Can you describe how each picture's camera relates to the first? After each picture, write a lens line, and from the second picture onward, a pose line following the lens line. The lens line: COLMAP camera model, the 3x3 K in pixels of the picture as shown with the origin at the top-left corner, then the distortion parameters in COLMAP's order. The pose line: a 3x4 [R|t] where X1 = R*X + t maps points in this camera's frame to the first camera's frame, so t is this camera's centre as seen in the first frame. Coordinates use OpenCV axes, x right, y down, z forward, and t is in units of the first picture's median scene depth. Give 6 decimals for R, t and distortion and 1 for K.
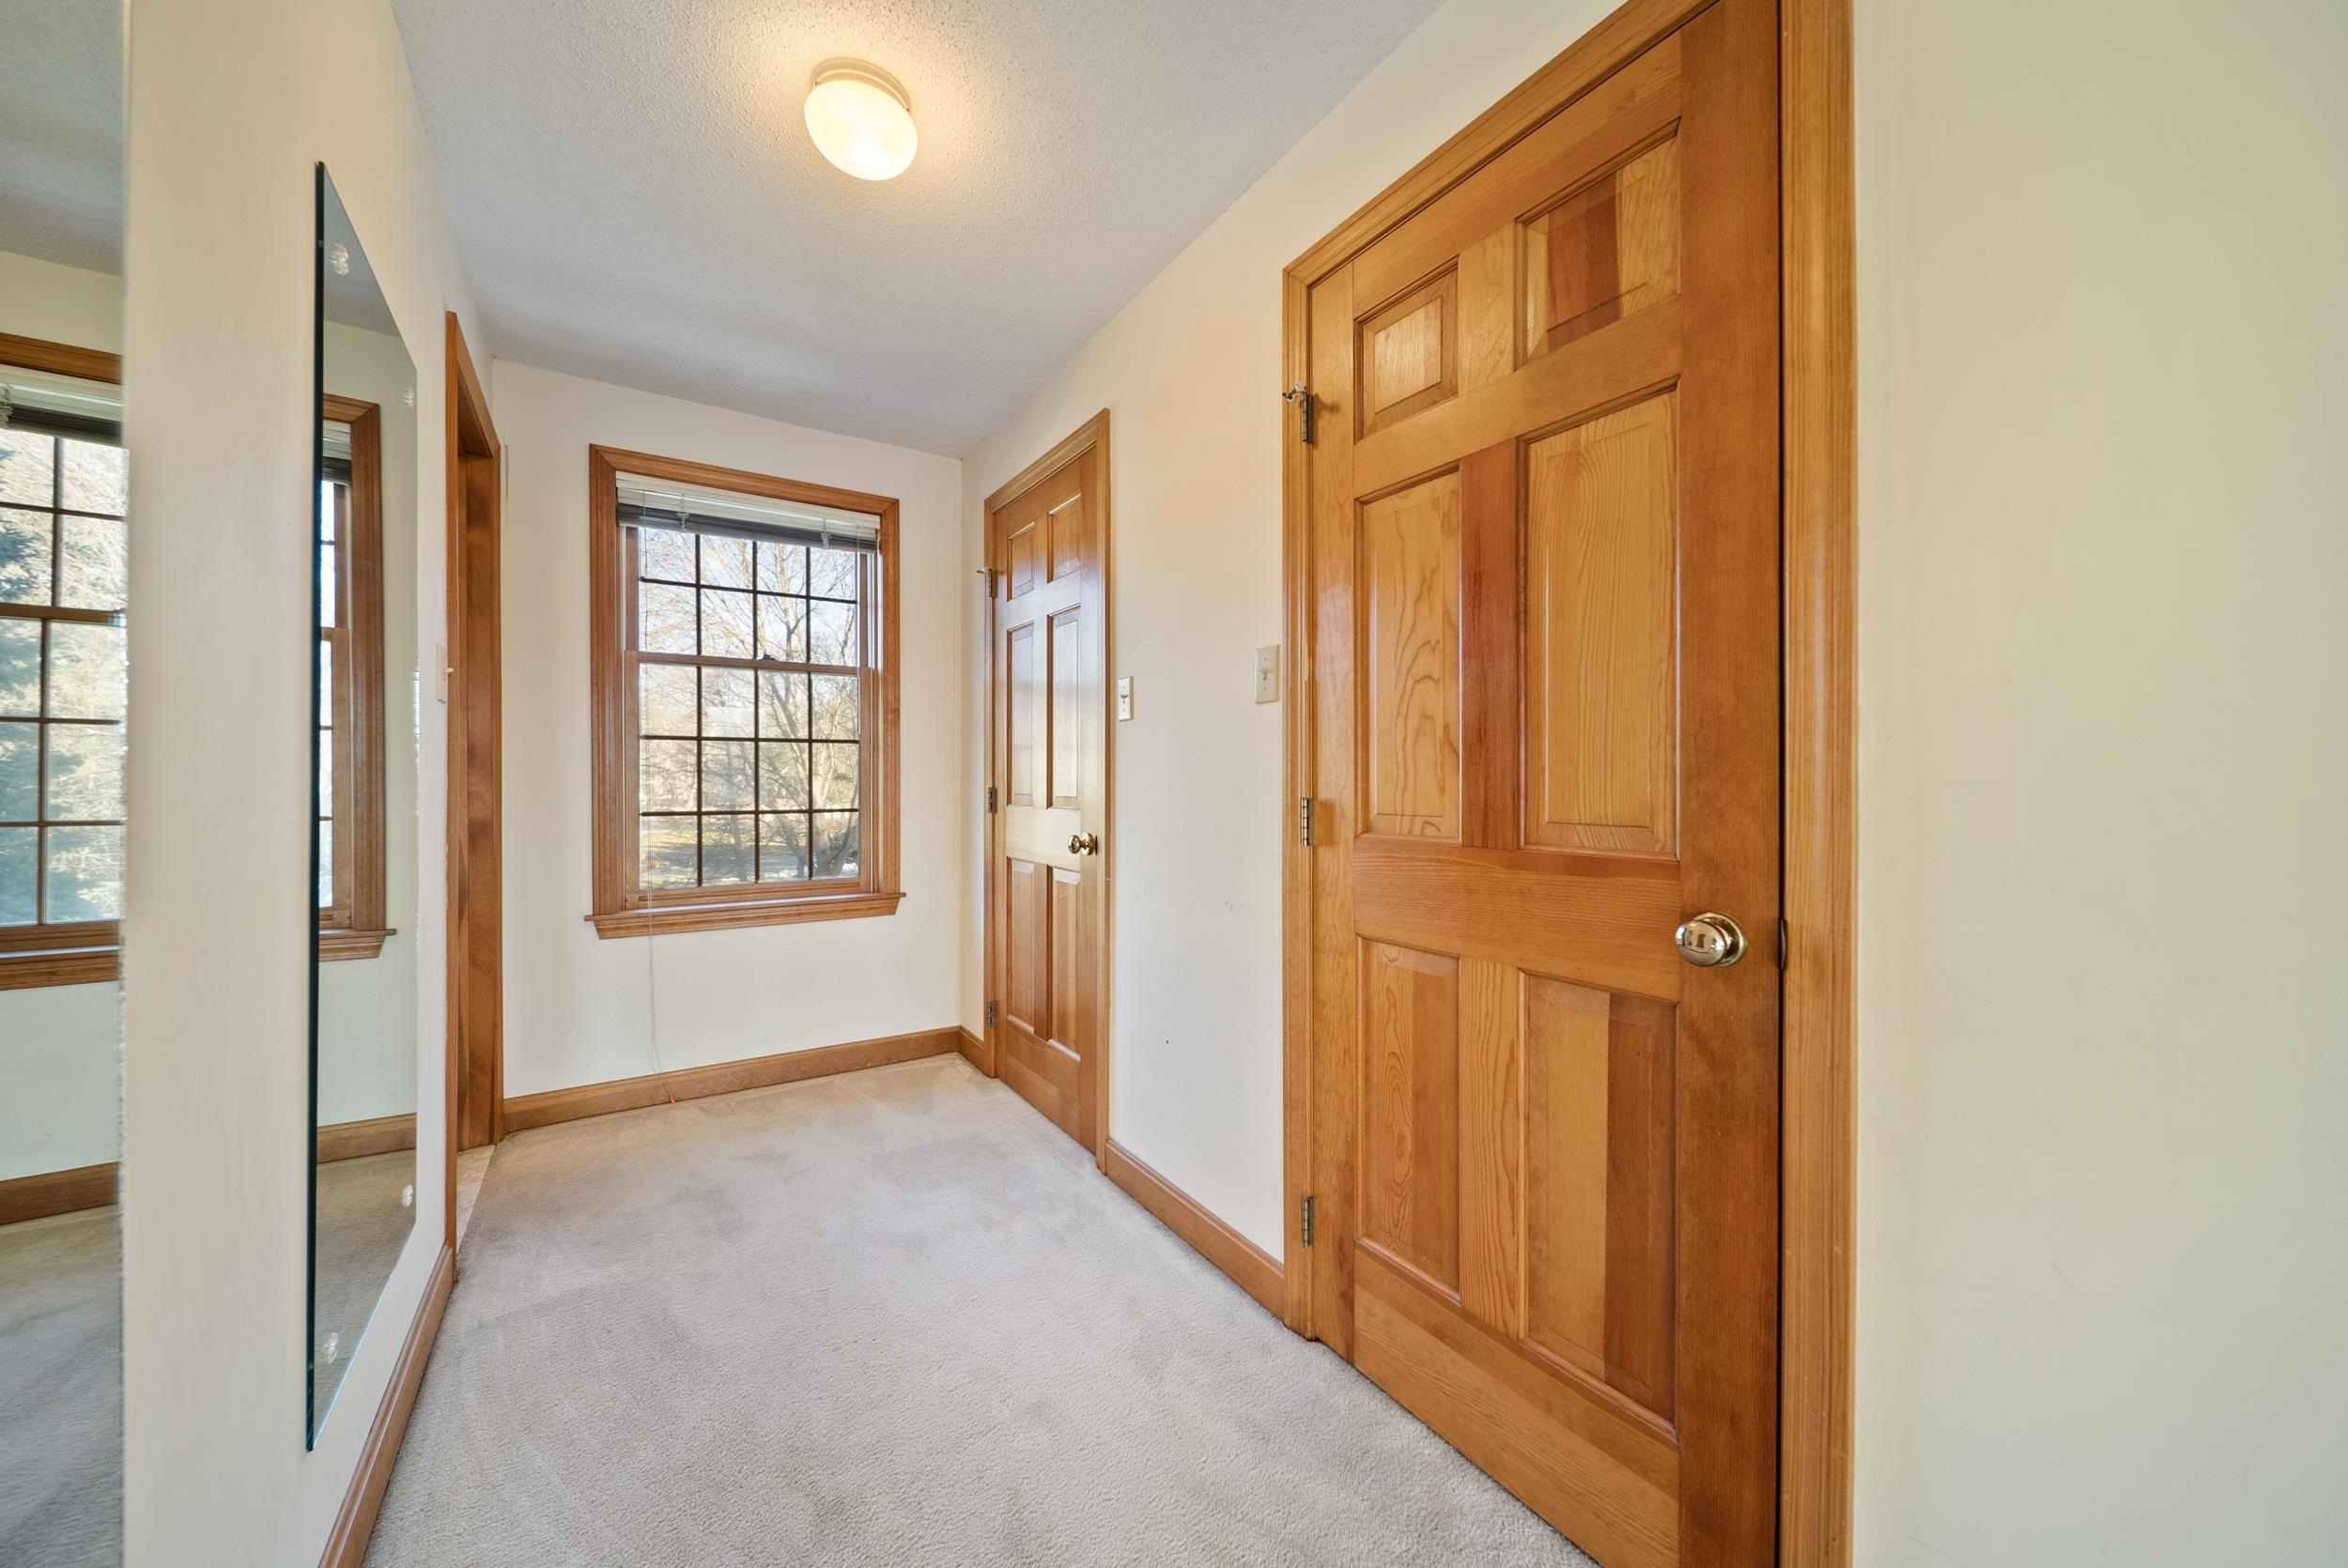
lens RADIAL K [[840.0, 0, 1179.0], [0, 840.0, 787.2], [0, 0, 1]] dist [-0.002354, -0.000260]
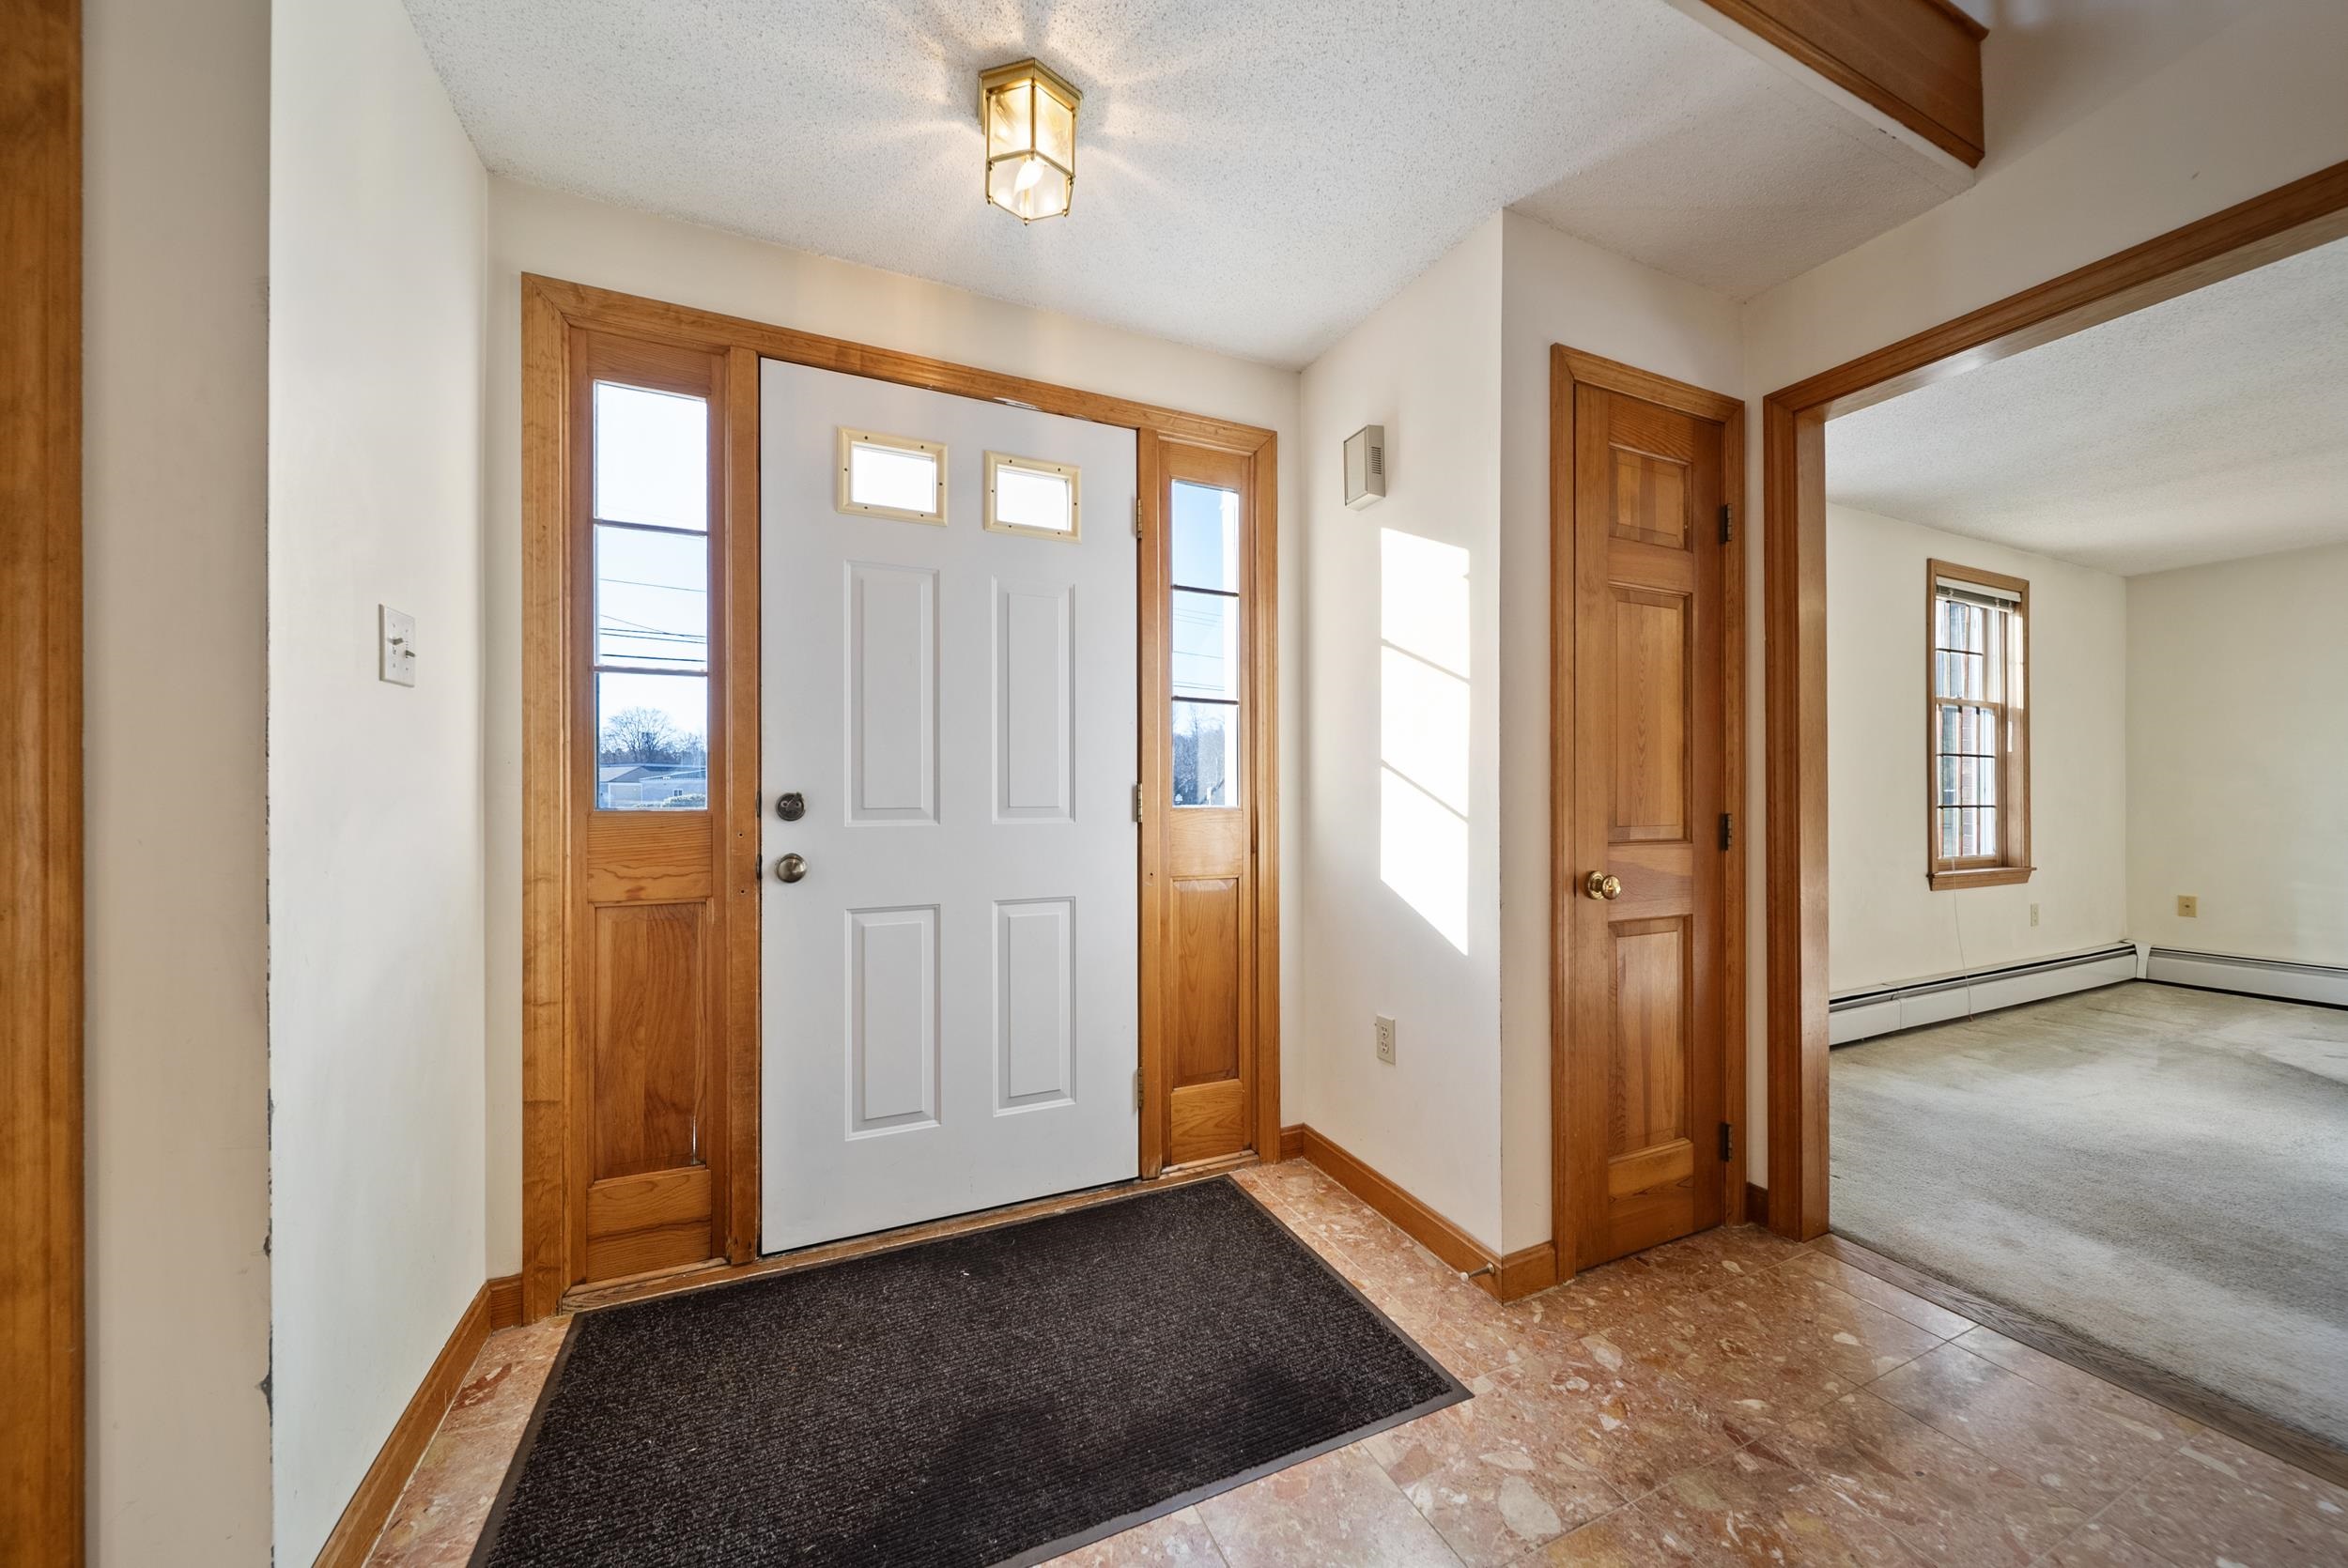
lens RADIAL K [[840.0, 0, 1179.0], [0, 840.0, 787.2], [0, 0, 1]] dist [-0.002354, -0.000260]
pose [[0.988941, -0.004819, -0.148233, -1.640184], [0.001459, 0.999740, -0.022765, 0.027946], [0.148305, 0.022297, 0.988690, -0.605954]]
